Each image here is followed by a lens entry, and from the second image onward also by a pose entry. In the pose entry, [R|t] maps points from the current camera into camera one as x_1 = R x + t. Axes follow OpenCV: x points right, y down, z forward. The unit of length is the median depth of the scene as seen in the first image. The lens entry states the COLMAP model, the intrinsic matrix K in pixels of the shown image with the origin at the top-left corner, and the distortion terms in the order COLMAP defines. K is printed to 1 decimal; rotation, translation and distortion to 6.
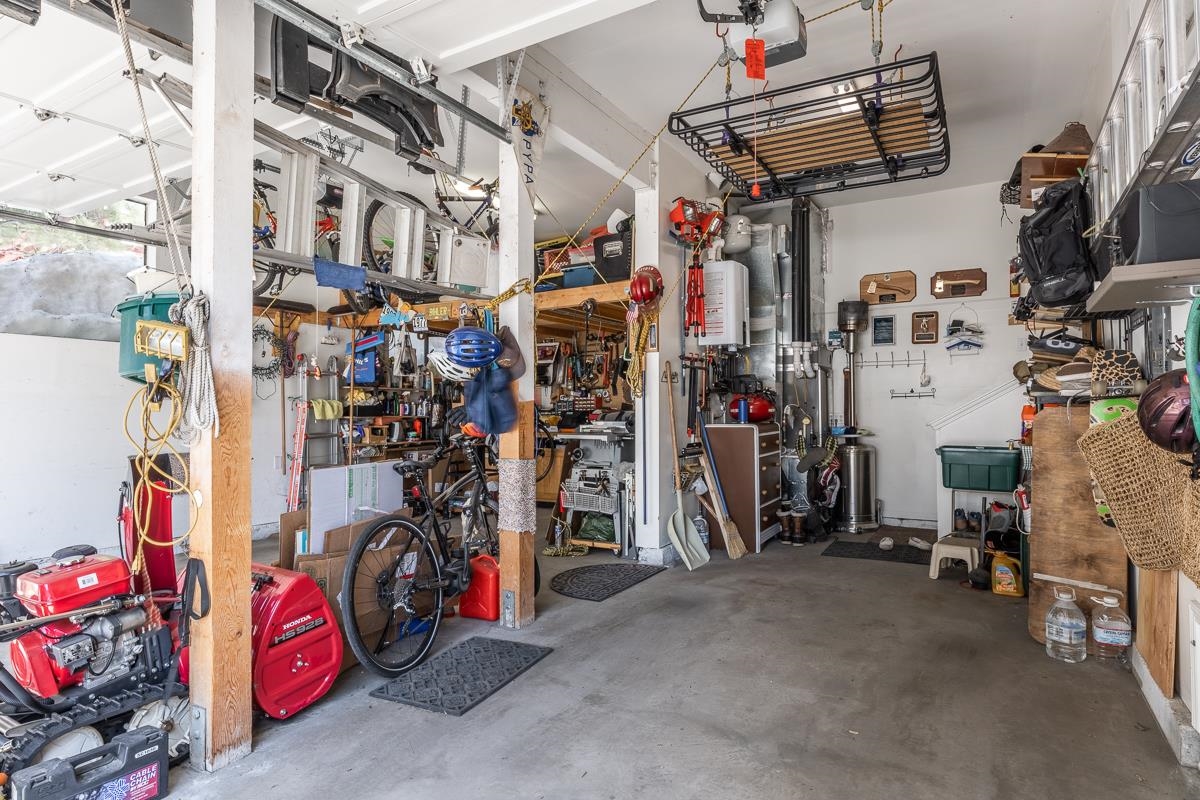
lens RADIAL K [[662.0, 0, 595.6], [0, 662.0, 400.4], [0, 0, 1]] dist [-0.001876, -0.001060]
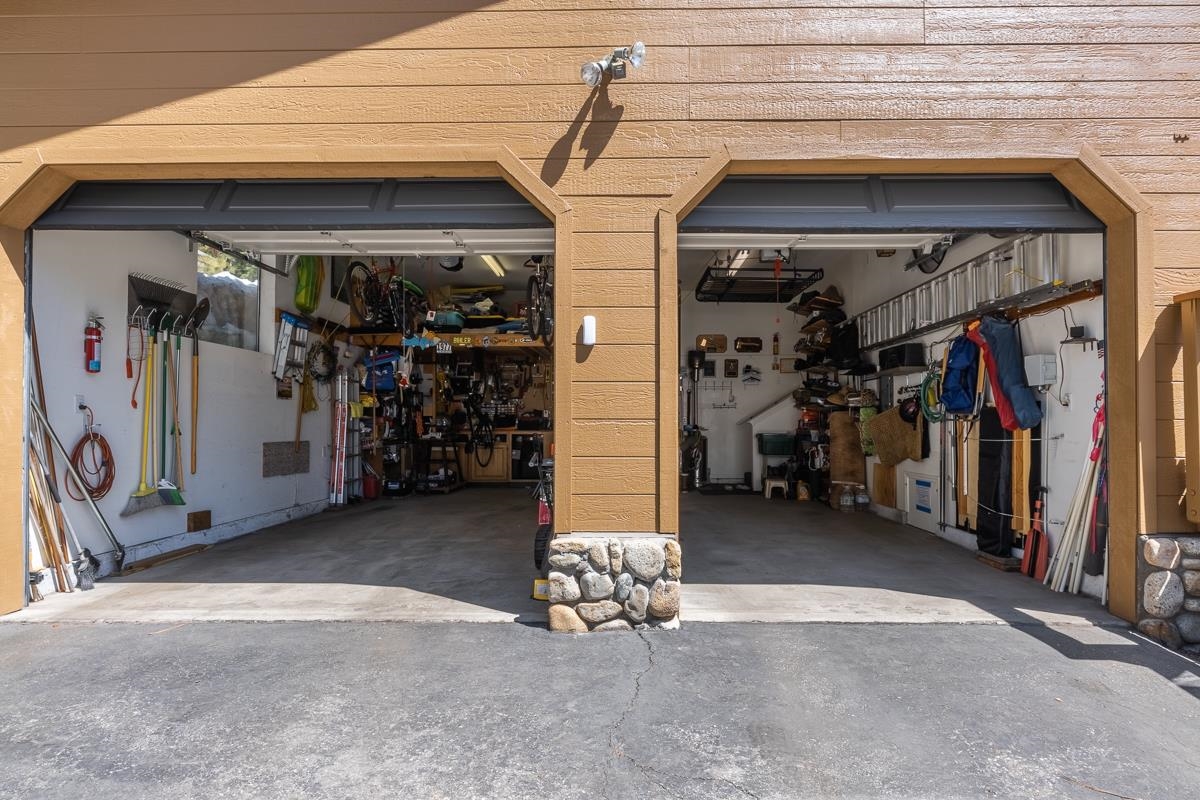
lens RADIAL K [[651.3, 0, 603.1], [0, 651.3, 415.6], [0, 0, 1]] dist [-0.000333, 0.000286]
pose [[0.876005, 0.012647, 0.482137, -0.969930], [-0.013952, 0.999902, -0.000878, 0.032390], [-0.482101, -0.005958, 0.876095, -0.532872]]
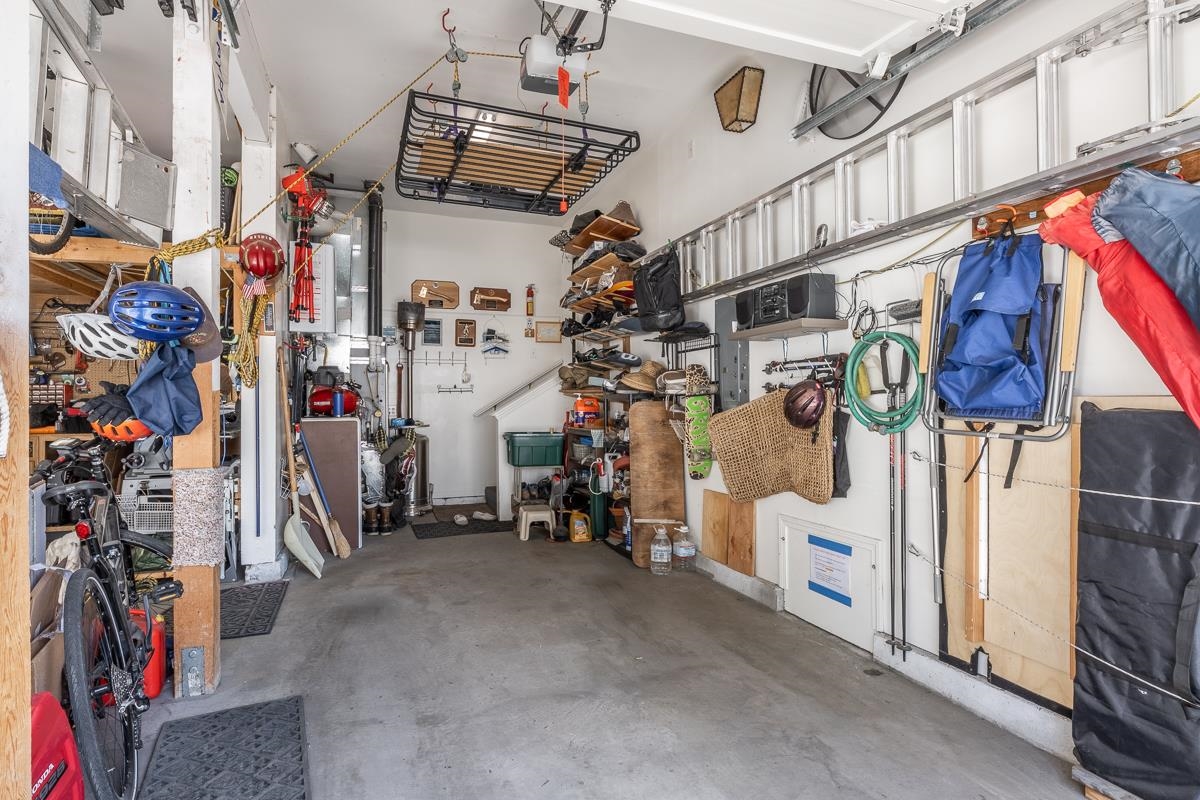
lens RADIAL K [[627.7, 0, 600.8], [0, 627.7, 399.5], [0, 0, 1]] dist [-0.005616, 0.000166]
pose [[0.618348, 0.006239, 0.785880, -0.352692], [-0.013210, 0.999910, 0.002456, 0.003451], [-0.785793, -0.011900, 0.618375, 0.189630]]
